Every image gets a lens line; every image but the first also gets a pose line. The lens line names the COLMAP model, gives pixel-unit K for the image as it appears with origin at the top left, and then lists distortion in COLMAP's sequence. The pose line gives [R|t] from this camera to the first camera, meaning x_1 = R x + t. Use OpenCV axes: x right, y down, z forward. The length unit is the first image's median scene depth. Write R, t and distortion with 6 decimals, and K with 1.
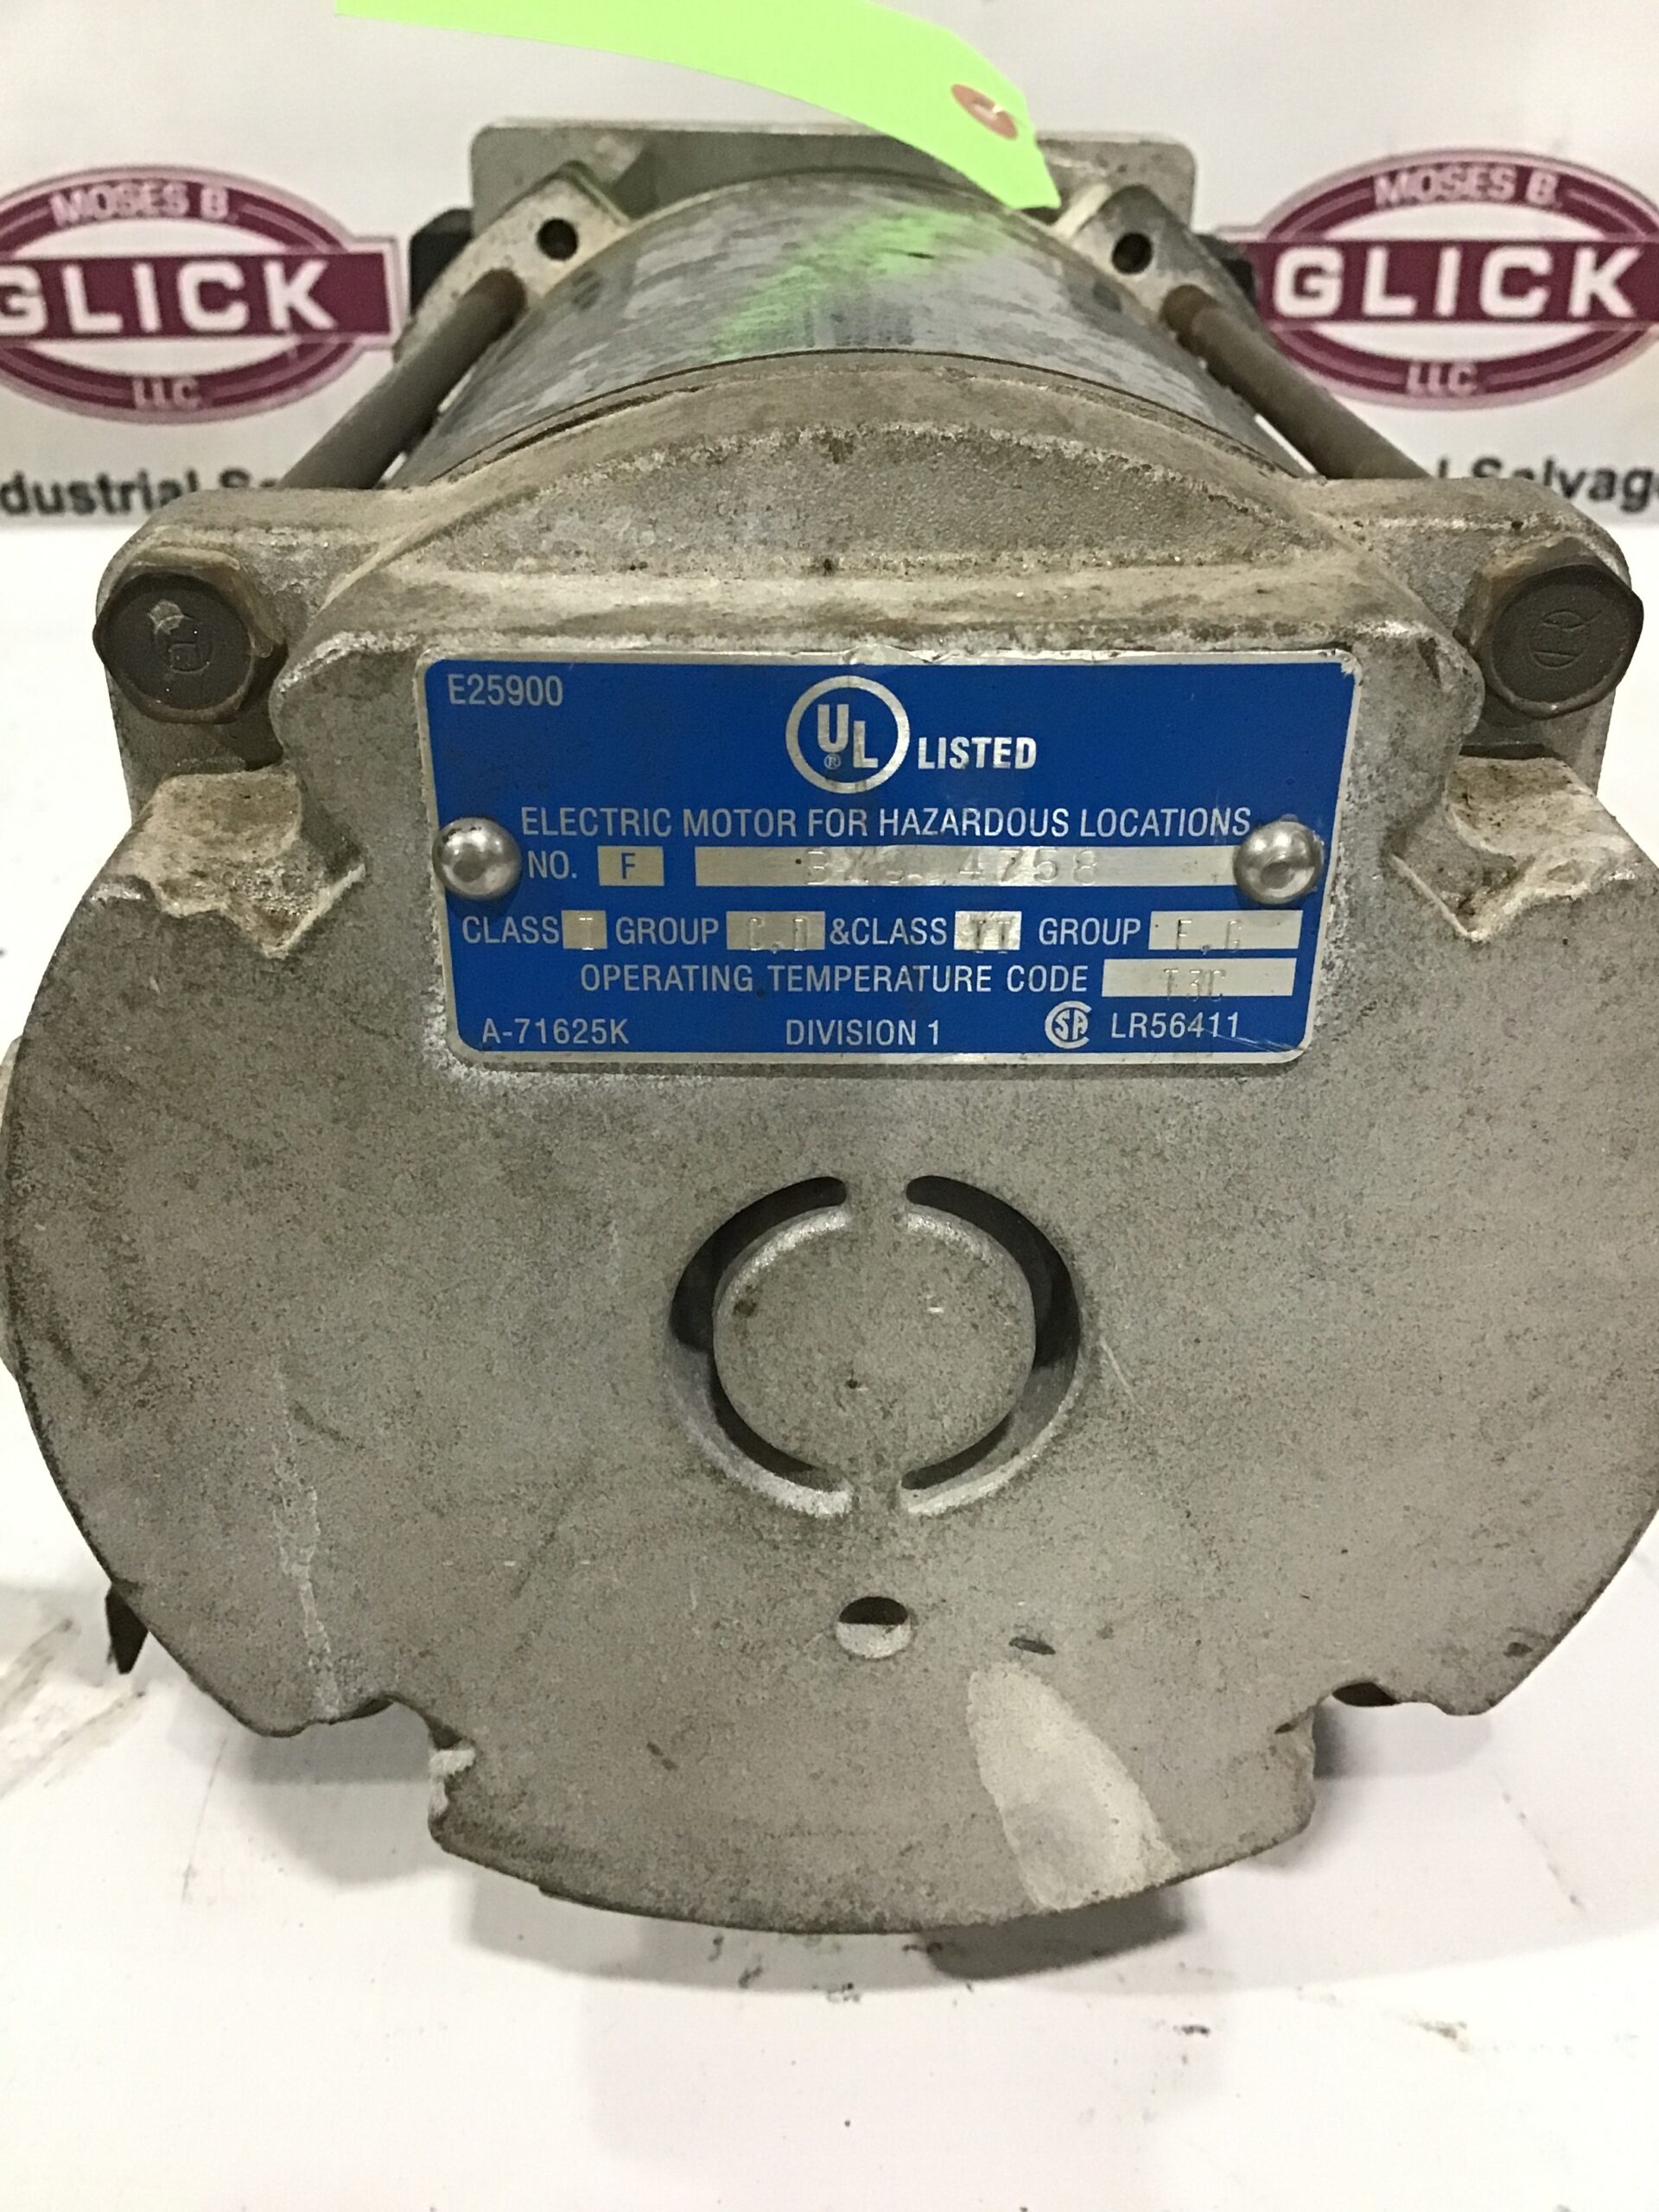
lens RADIAL K [[1997.6, 0, 824.0], [0, 1997.6, 1051.0], [0, 0, 1]] dist [0.072176, -0.190054]
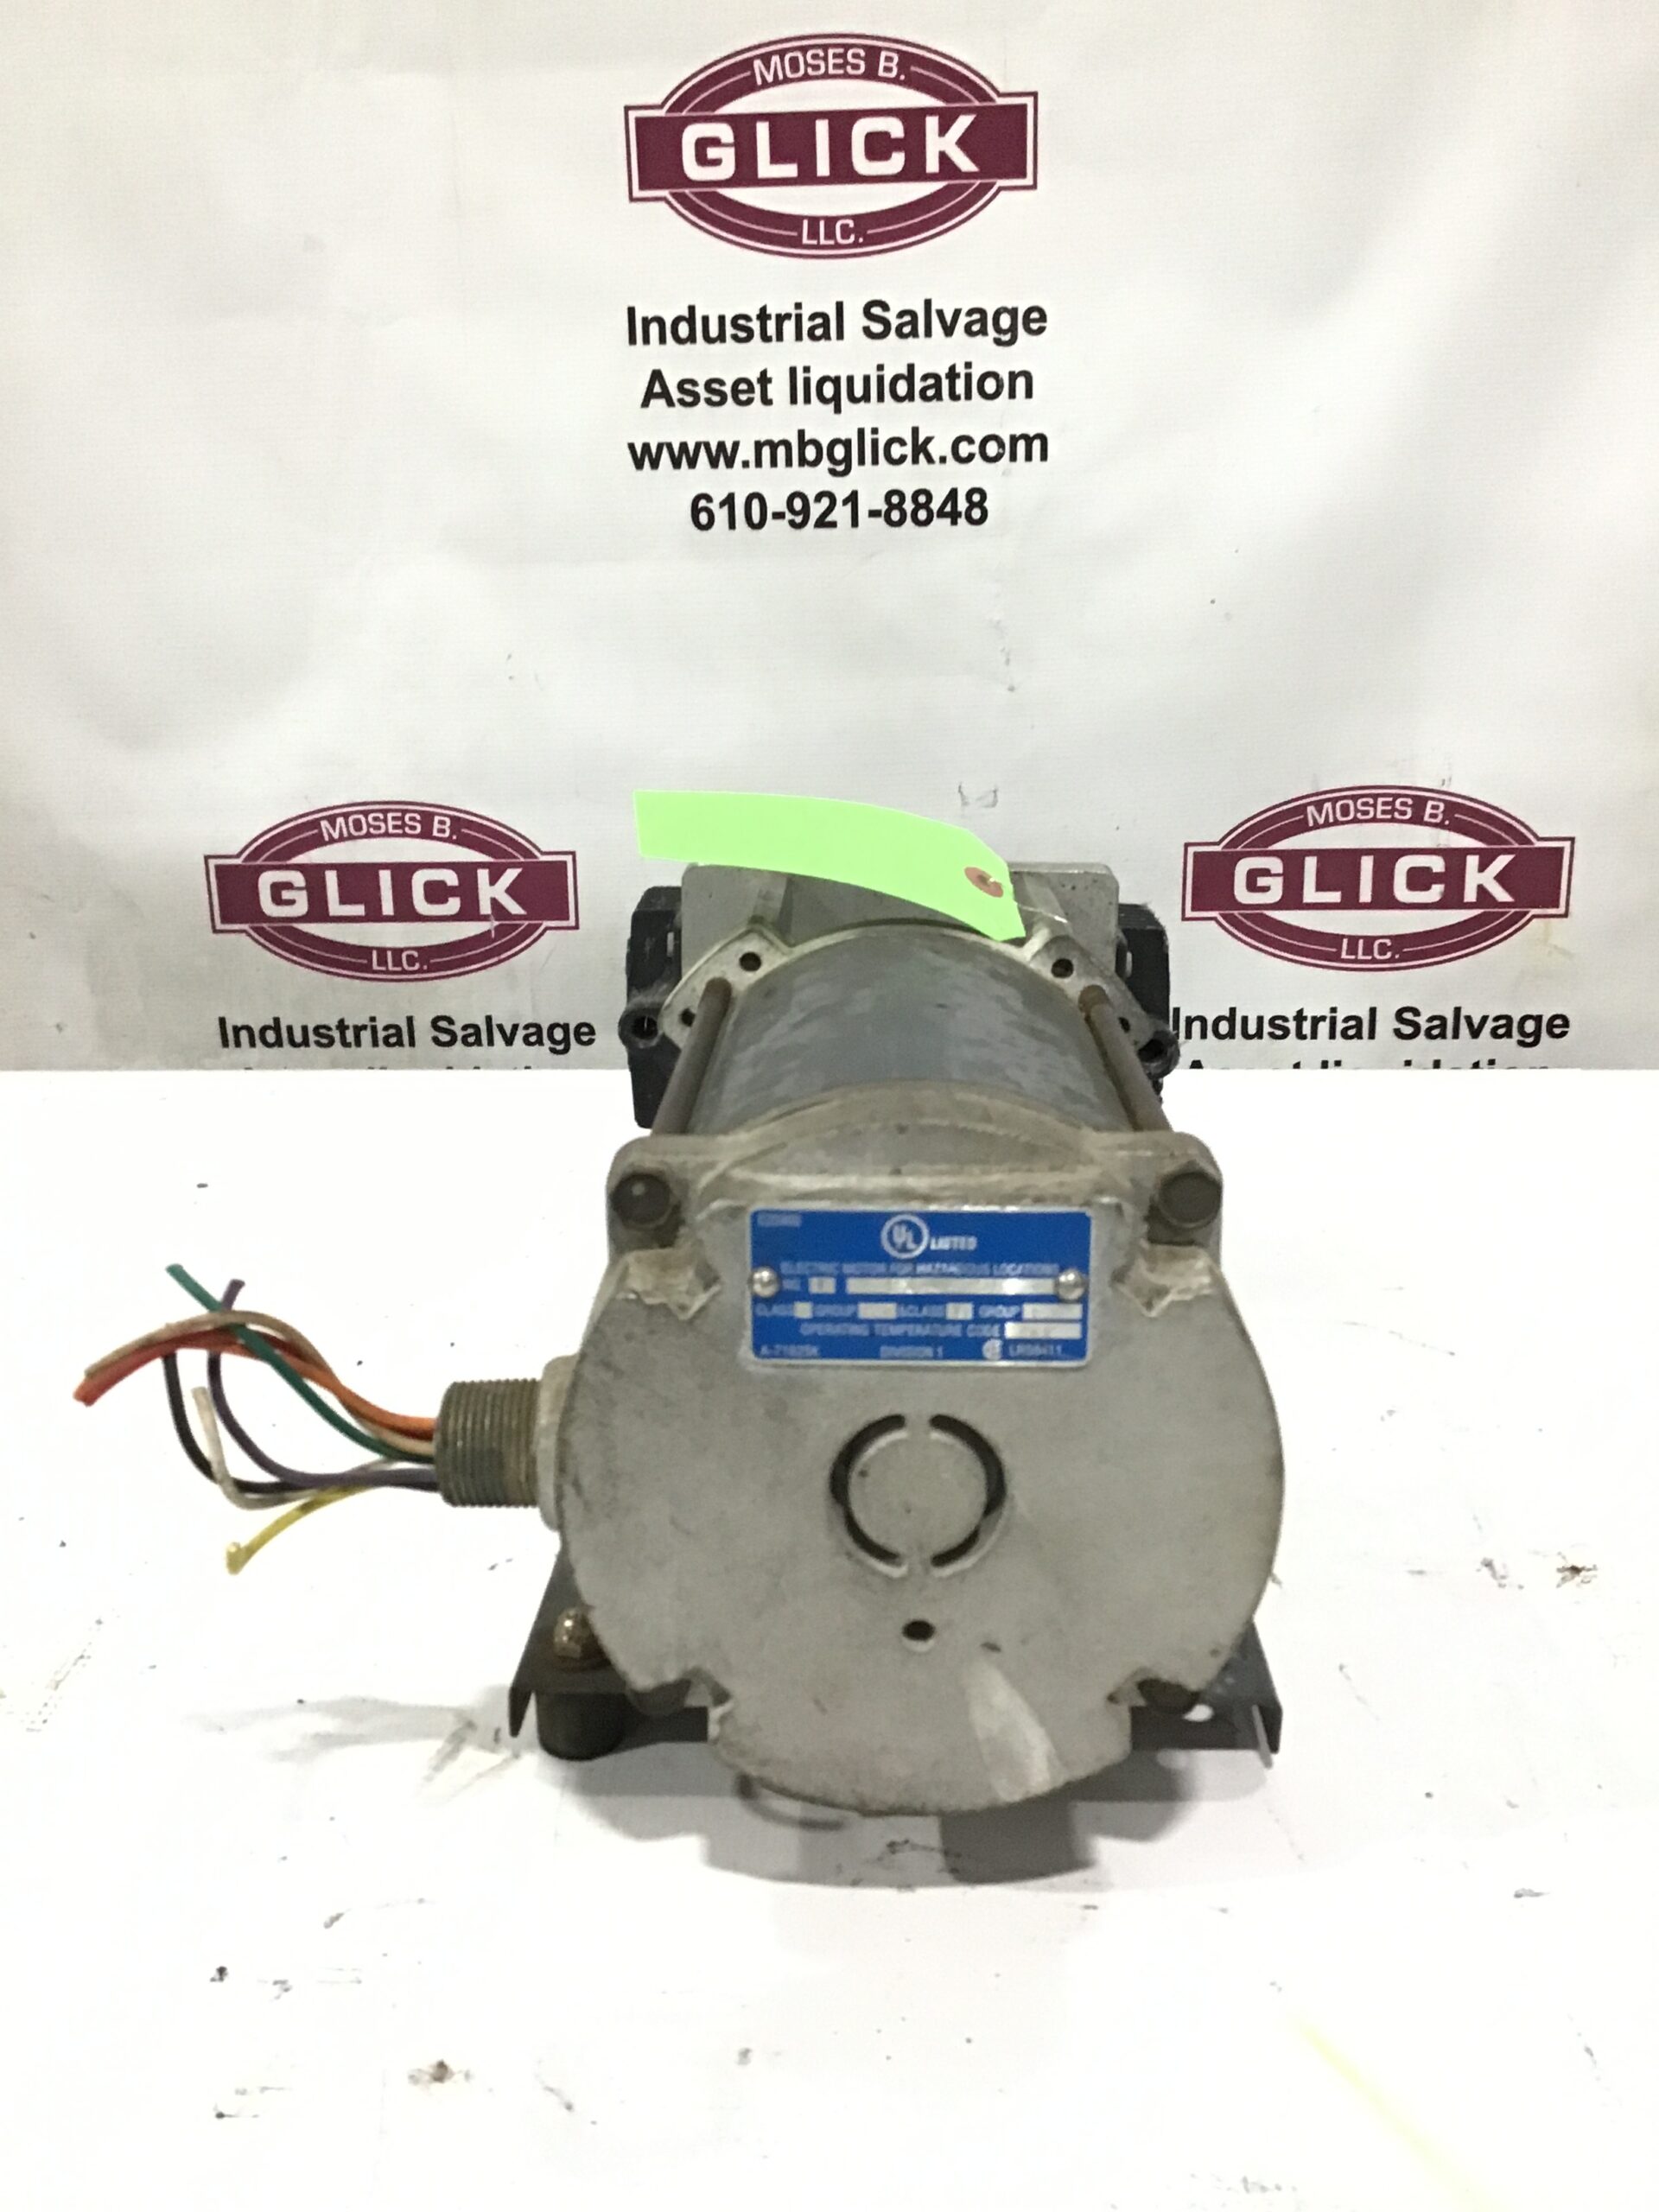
lens RADIAL K [[2090.1, 0, 829.5], [0, 2090.1, 1106.0], [0, 0, 1]] dist [0.169049, -0.407452]
pose [[0.999586, 0.001198, -0.028759, -0.008261], [-0.006974, 0.979446, -0.201584, 0.214250], [0.027926, 0.201701, 0.979049, -1.611372]]
